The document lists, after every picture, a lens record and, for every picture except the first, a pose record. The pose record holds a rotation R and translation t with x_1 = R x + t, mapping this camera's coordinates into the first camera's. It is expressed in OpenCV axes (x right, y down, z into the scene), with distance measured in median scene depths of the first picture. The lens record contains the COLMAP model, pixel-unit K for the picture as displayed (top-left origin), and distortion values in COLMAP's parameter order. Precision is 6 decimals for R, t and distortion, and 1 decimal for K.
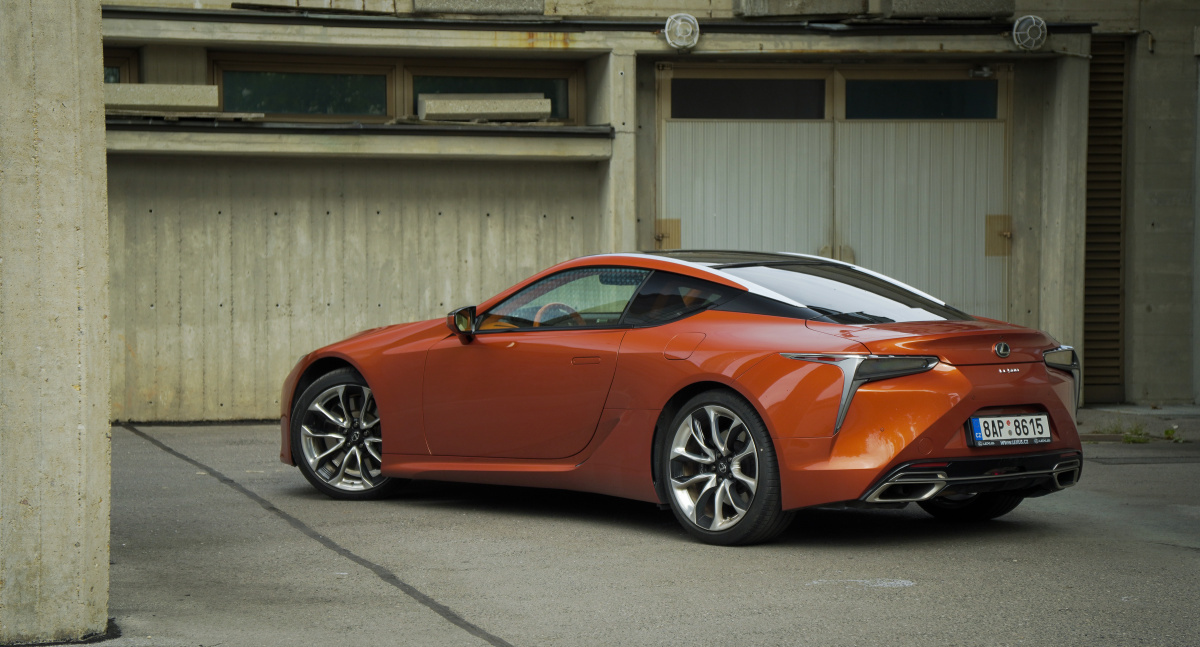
lens RADIAL K [[2770.0, 0, 584.9], [0, 2770.0, 324.4], [0, 0, 1]] dist [0.549567, 0.342466]
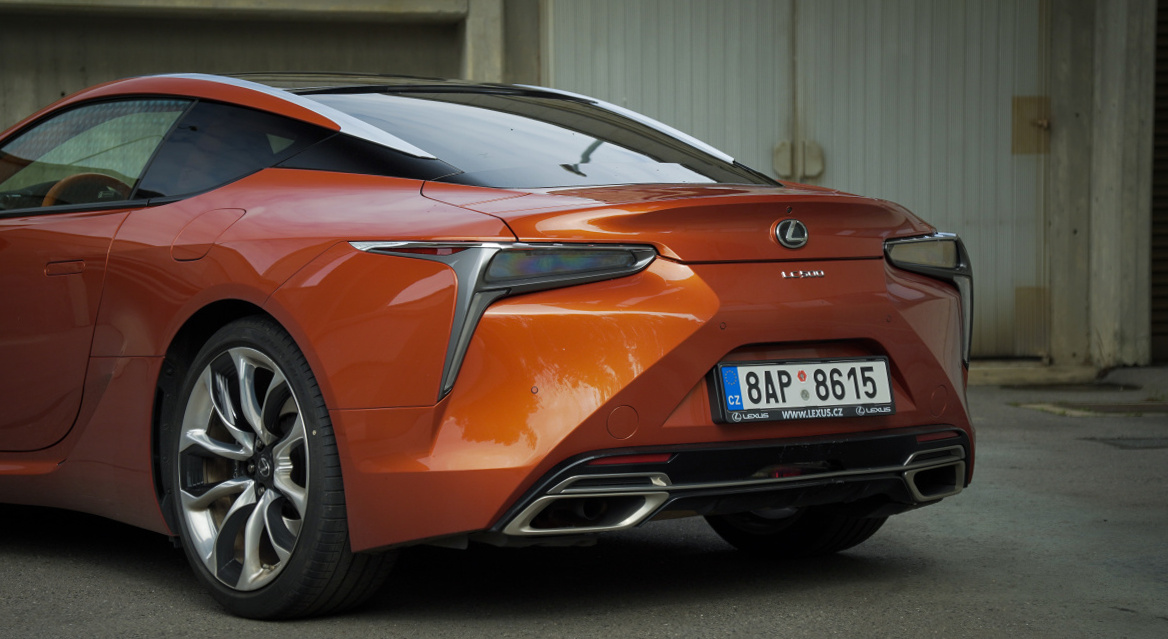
lens RADIAL K [[2808.8, 0, 584.0], [0, 2808.8, 319.5], [0, 0, 1]] dist [0.625582, 0.138154]
pose [[0.997999, -0.005538, -0.062983, 0.087673], [0.006017, 0.999954, 0.007411, 0.012651], [0.062939, -0.007775, 0.997987, 0.294876]]
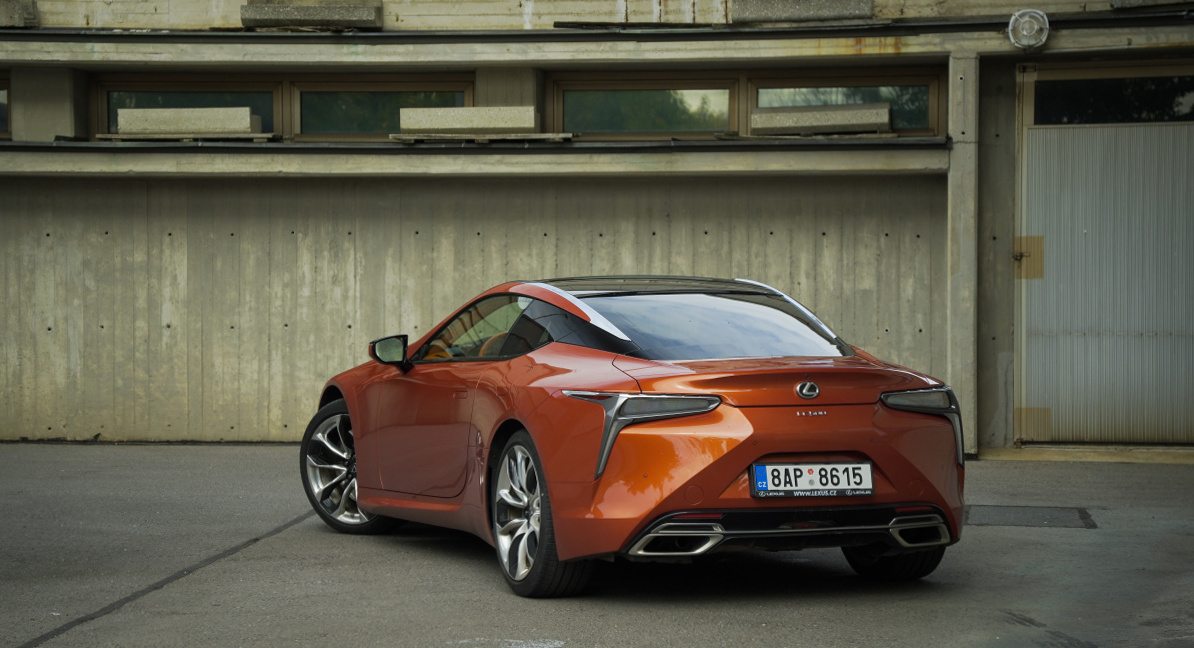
lens RADIAL K [[2844.0, 0, 556.6], [0, 2844.0, 323.5], [0, 0, 1]] dist [0.523946, 1.025600]
pose [[0.928384, 0.006050, -0.371574, 0.253387], [-0.008098, 0.999959, -0.003951, -0.004882], [0.371535, 0.006677, 0.928395, 0.073232]]
